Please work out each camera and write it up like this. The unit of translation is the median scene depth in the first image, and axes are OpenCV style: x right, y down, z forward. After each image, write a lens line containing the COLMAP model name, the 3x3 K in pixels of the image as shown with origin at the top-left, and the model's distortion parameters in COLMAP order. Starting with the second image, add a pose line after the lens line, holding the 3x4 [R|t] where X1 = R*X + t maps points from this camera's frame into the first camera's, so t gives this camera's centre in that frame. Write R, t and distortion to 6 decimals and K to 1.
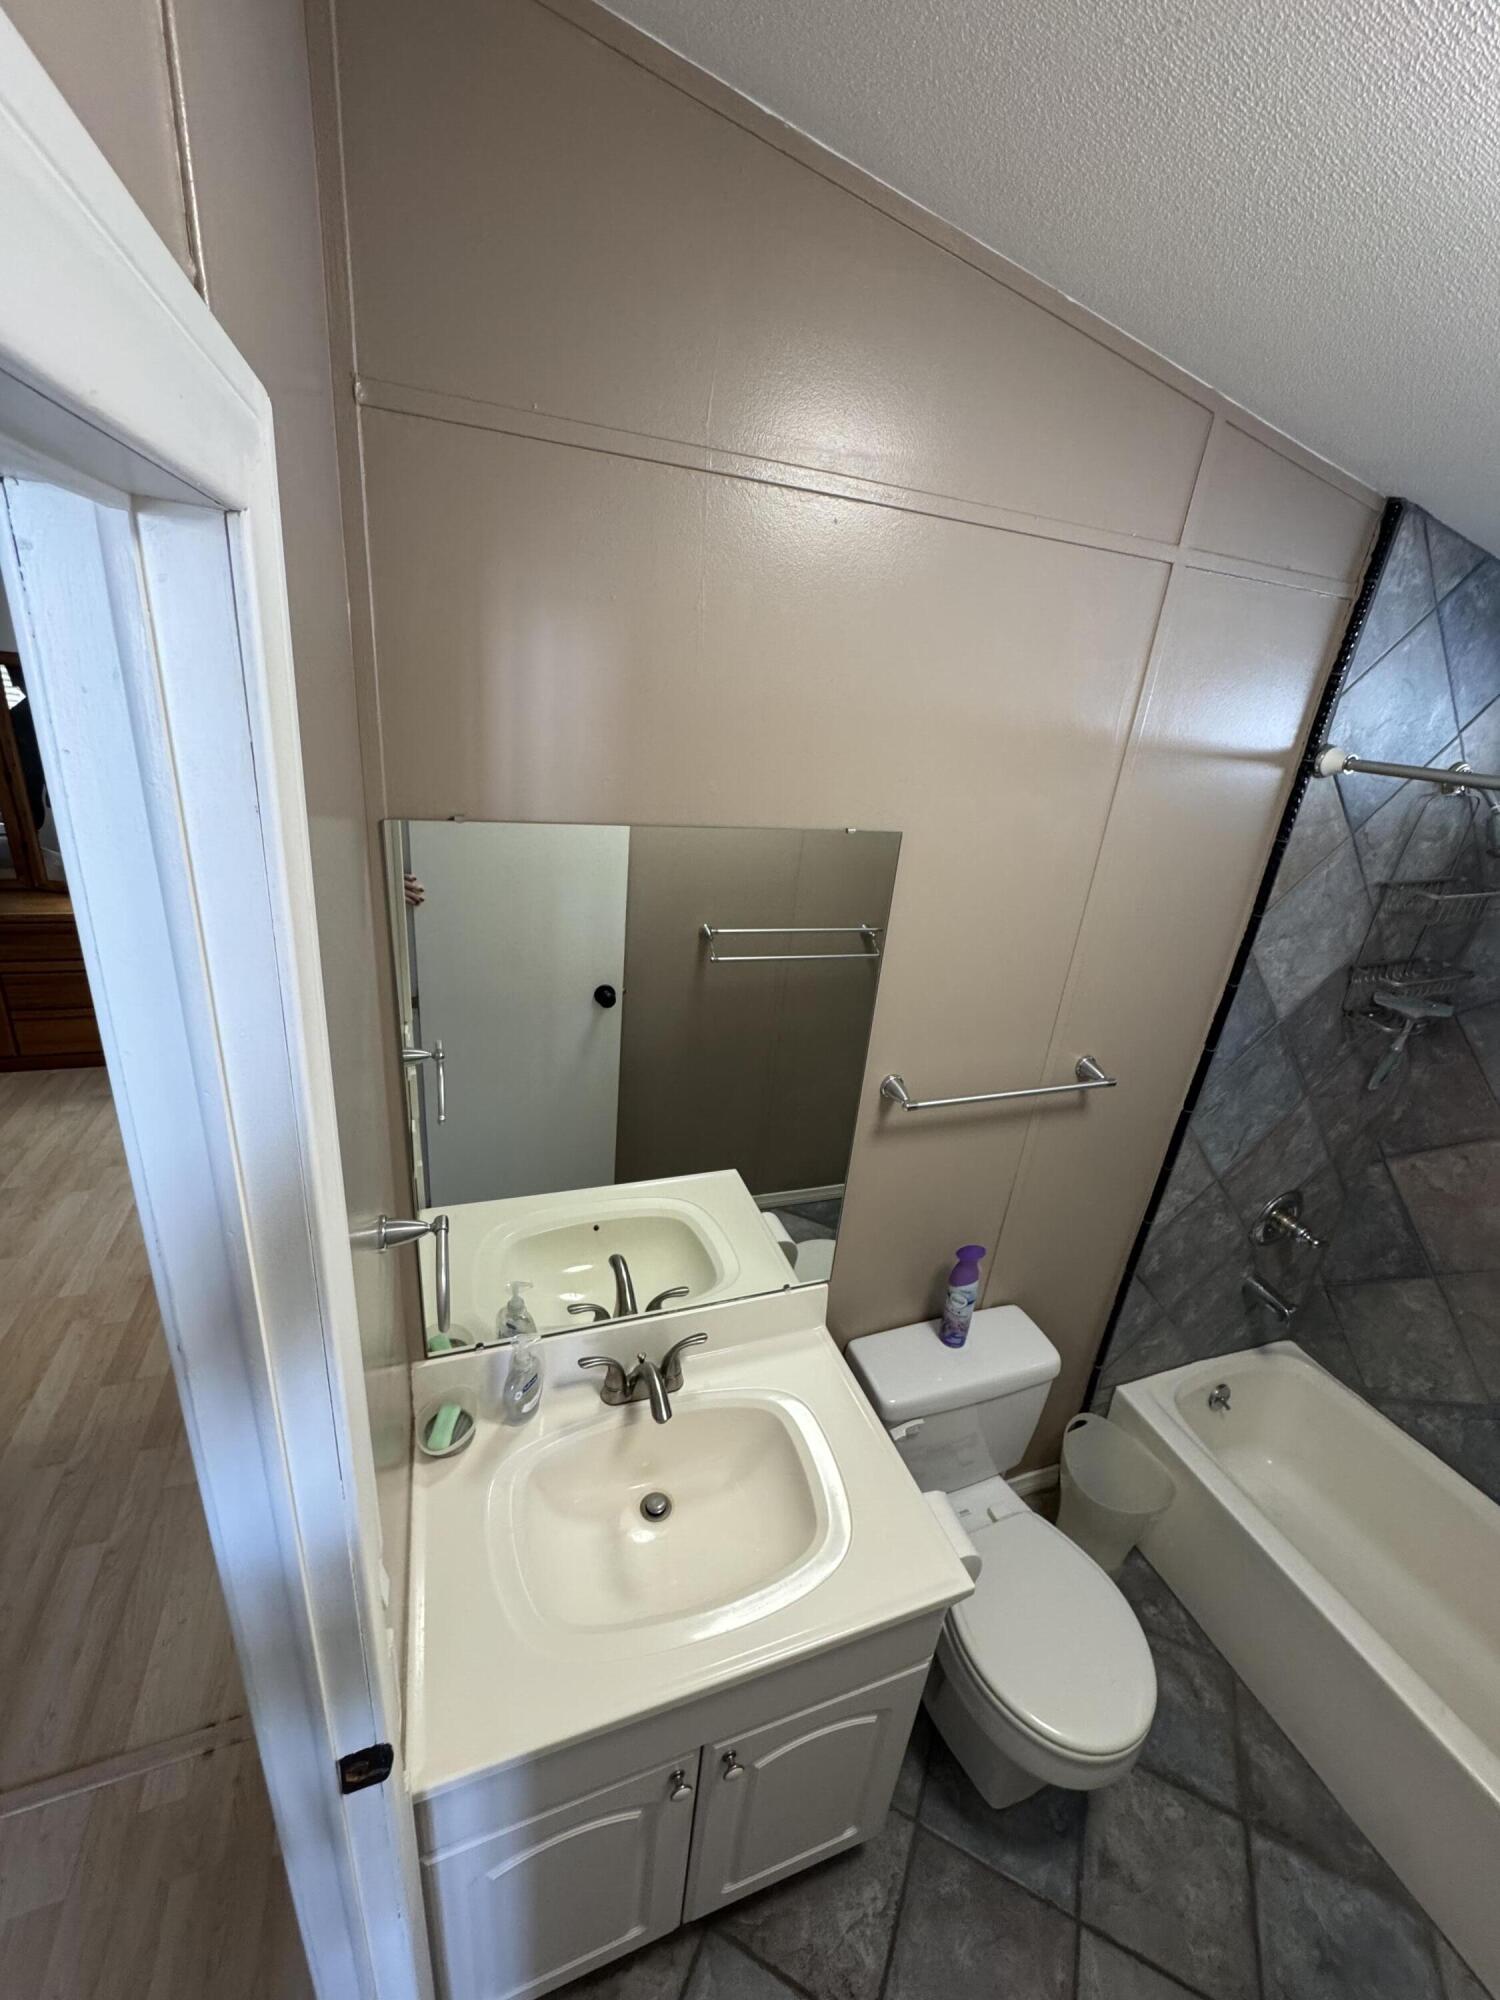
lens RADIAL K [[797.2, 0, 753.9], [0, 797.2, 1001.8], [0, 0, 1]] dist [-0.002069, 0.000332]
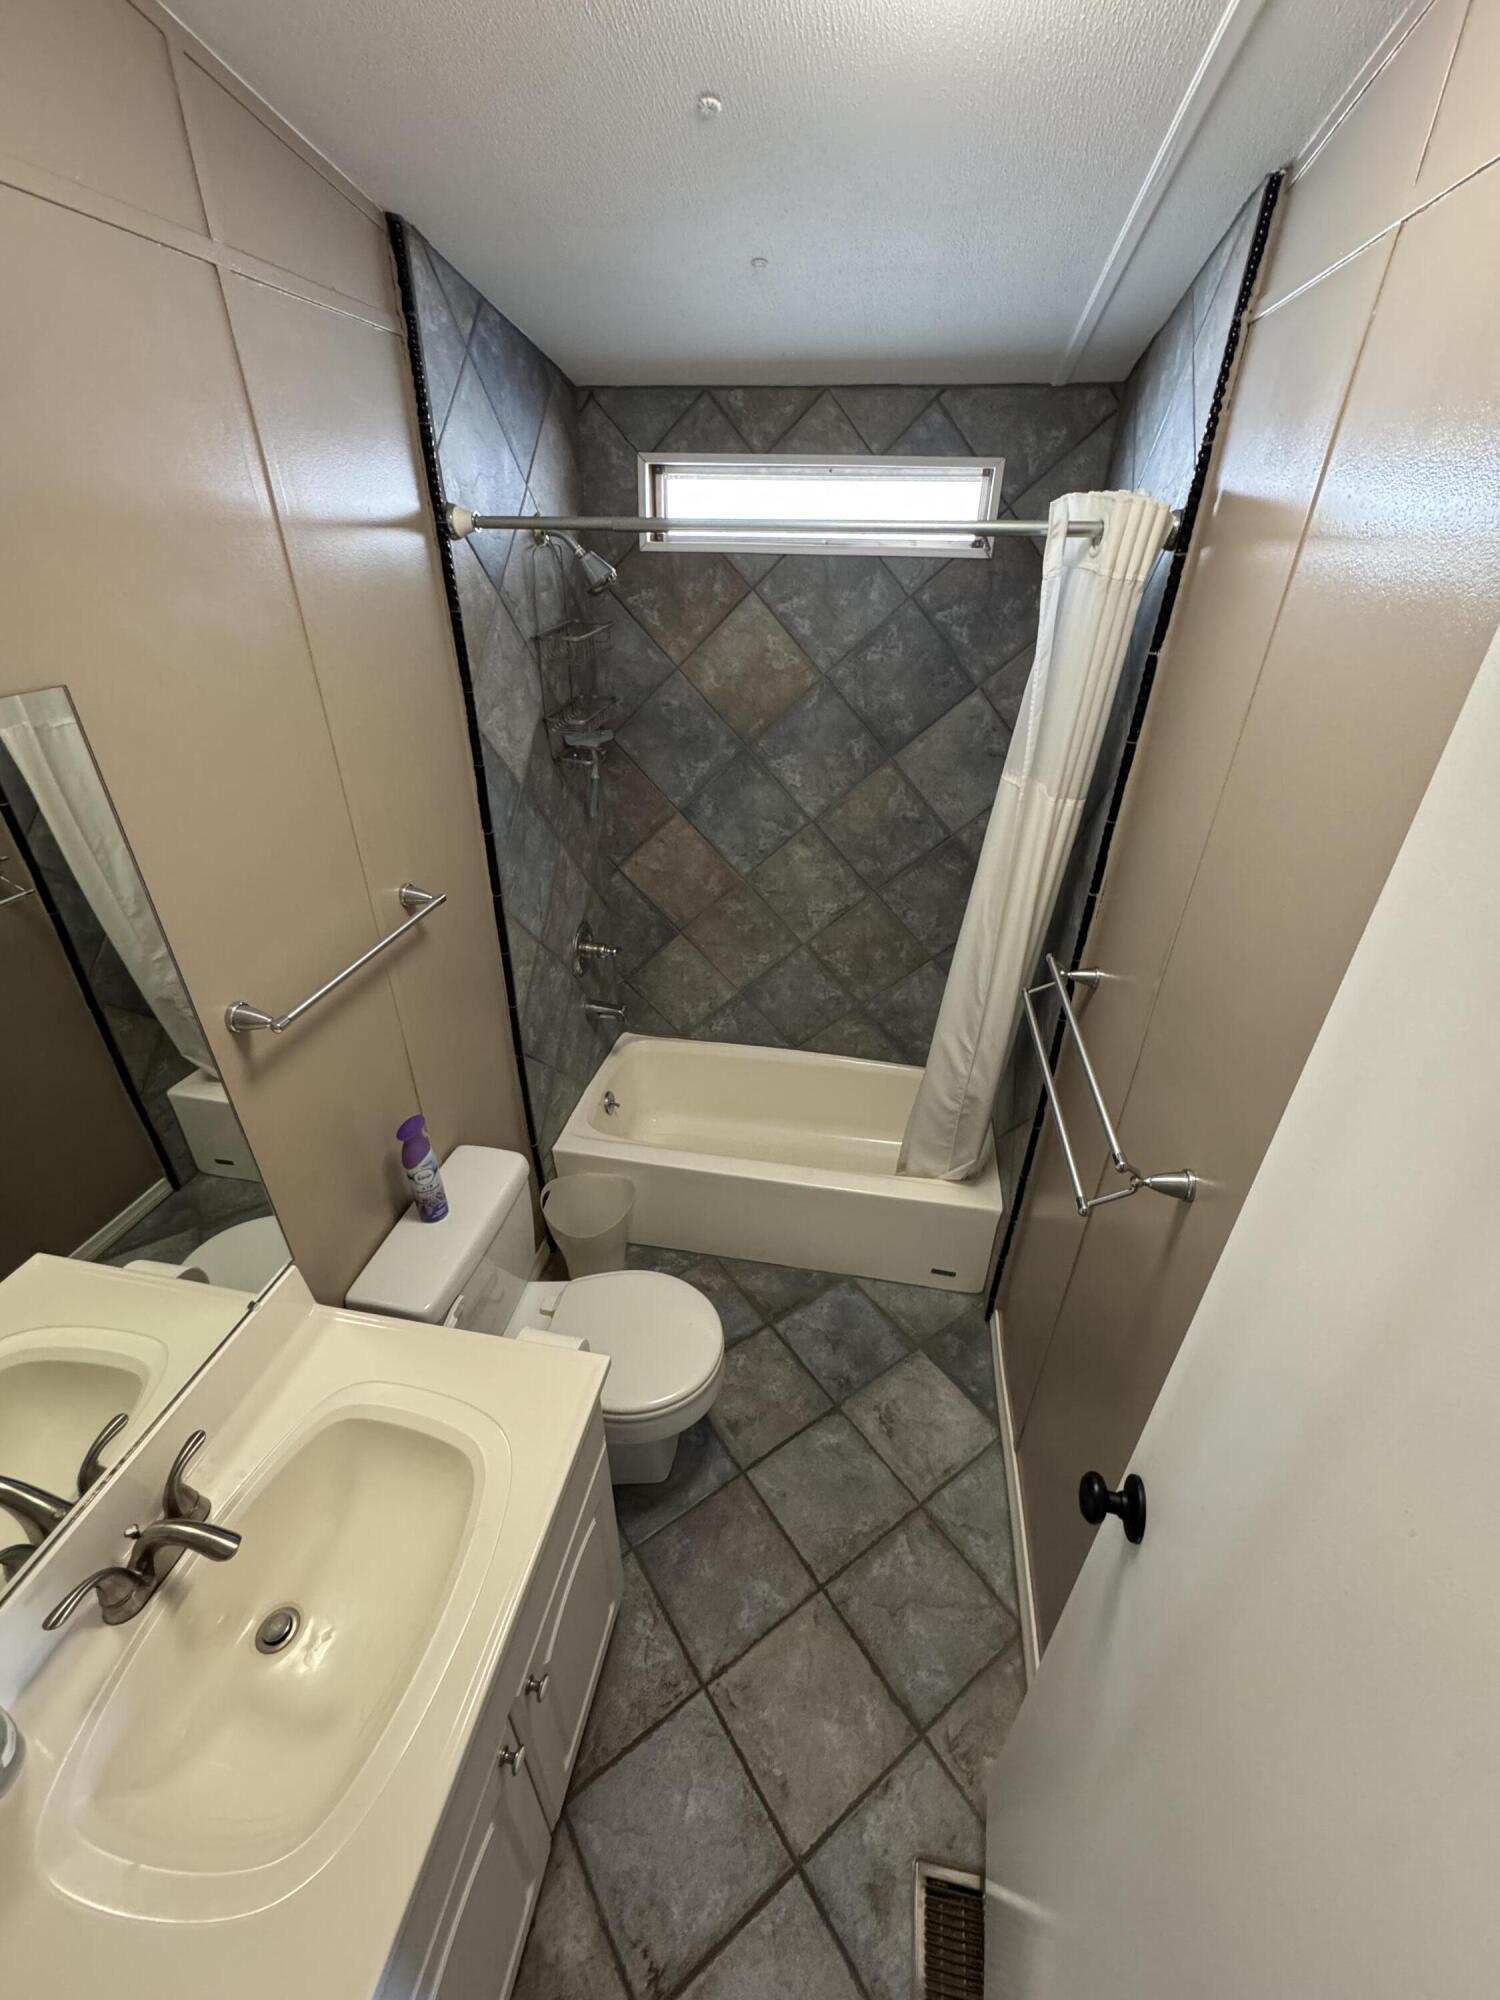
lens RADIAL K [[797.2, 0, 747.8], [0, 797.2, 999.8], [0, 0, 1]] dist [-0.002069, 0.000332]
pose [[0.509397, -0.510724, 0.692586, -0.094563], [0.356083, 0.857799, 0.370656, -0.018817], [-0.783403, 0.057808, 0.618820, 0.098611]]
